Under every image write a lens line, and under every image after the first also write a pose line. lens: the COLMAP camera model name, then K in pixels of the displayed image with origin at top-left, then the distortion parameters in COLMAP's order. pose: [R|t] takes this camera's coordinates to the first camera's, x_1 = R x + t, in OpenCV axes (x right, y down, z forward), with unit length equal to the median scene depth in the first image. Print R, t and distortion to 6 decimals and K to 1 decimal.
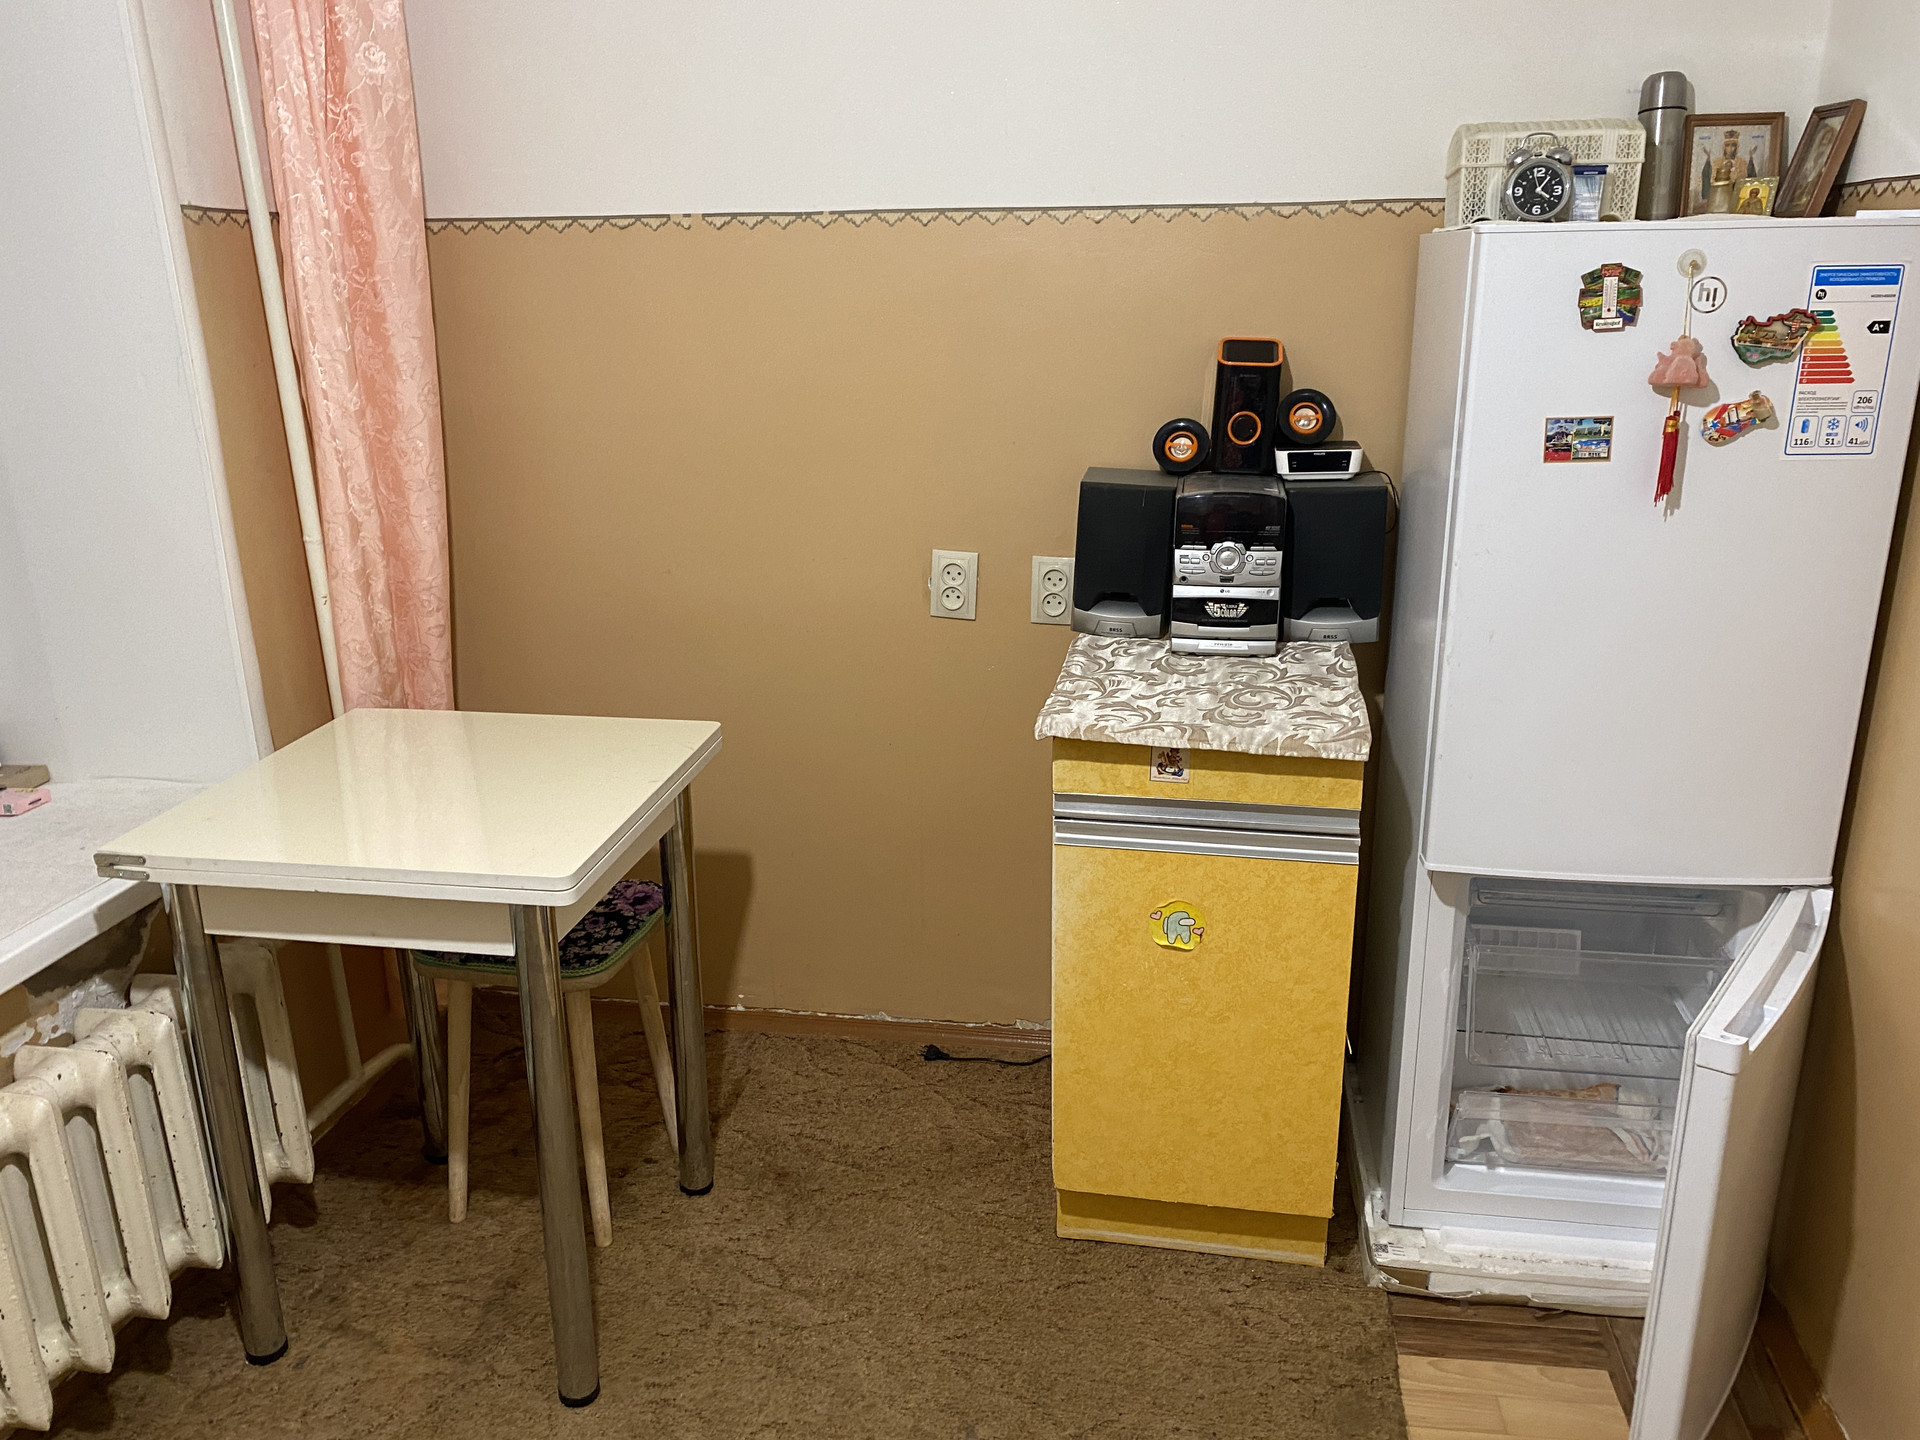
lens RADIAL K [[1475.5, 0, 960.0], [0, 1475.5, 720.0], [0, 0, 1]] dist [0.027064, -0.011507]
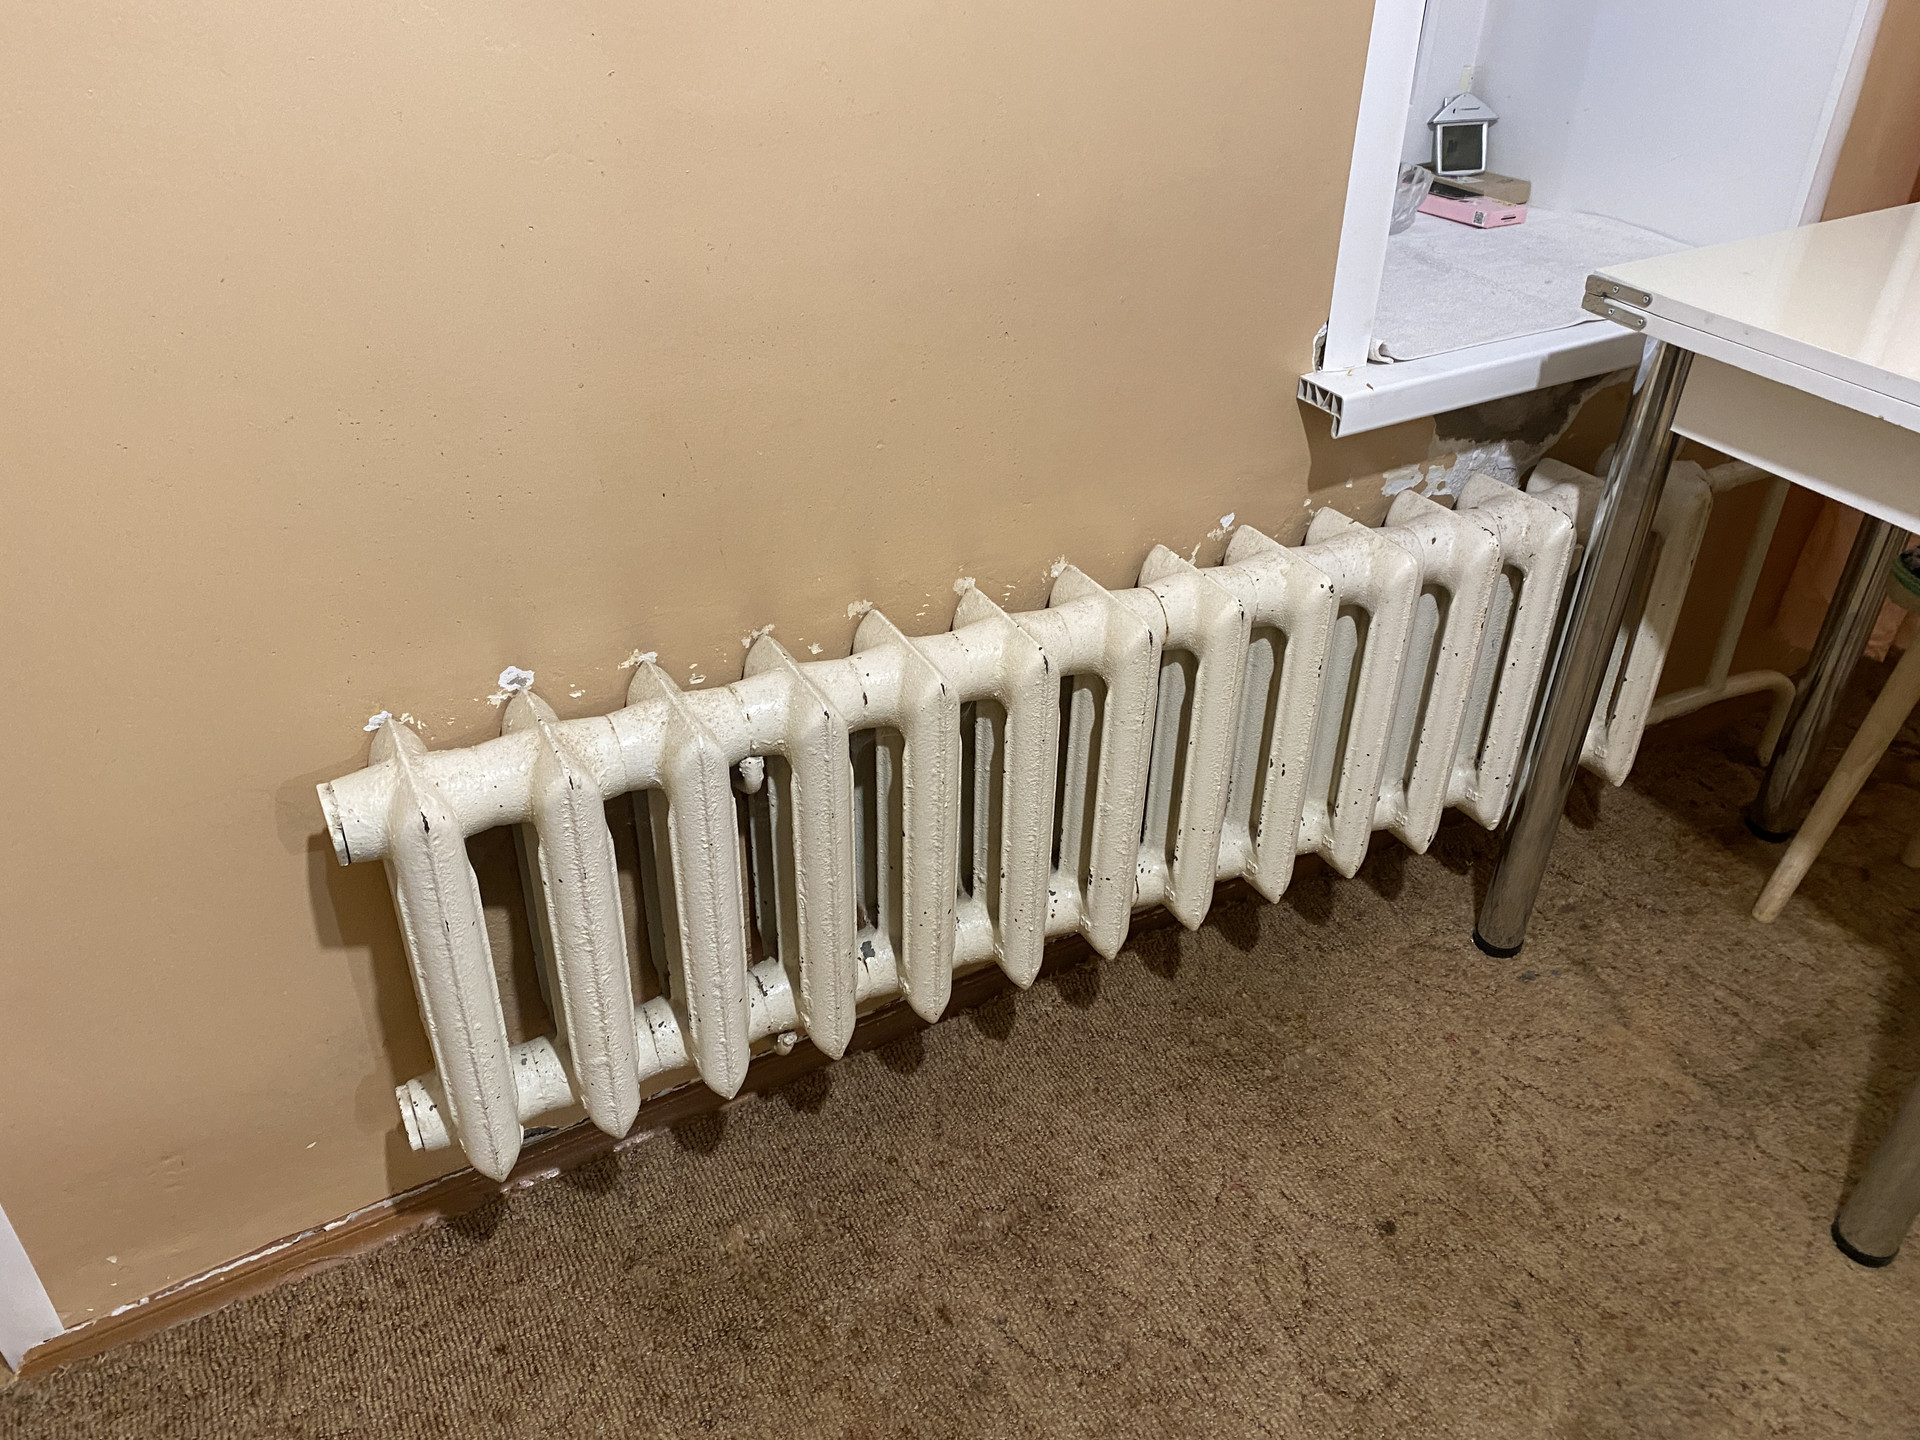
lens RADIAL K [[1468.1, 0, 920.7], [0, 1468.1, 719.7], [0, 0, 1]] dist [0.002448, -0.006132]
pose [[0.611031, 0.451882, -0.649957, -0.191430], [-0.249802, 0.889177, 0.383357, 0.080866], [0.751159, -0.071882, 0.656196, 0.233880]]
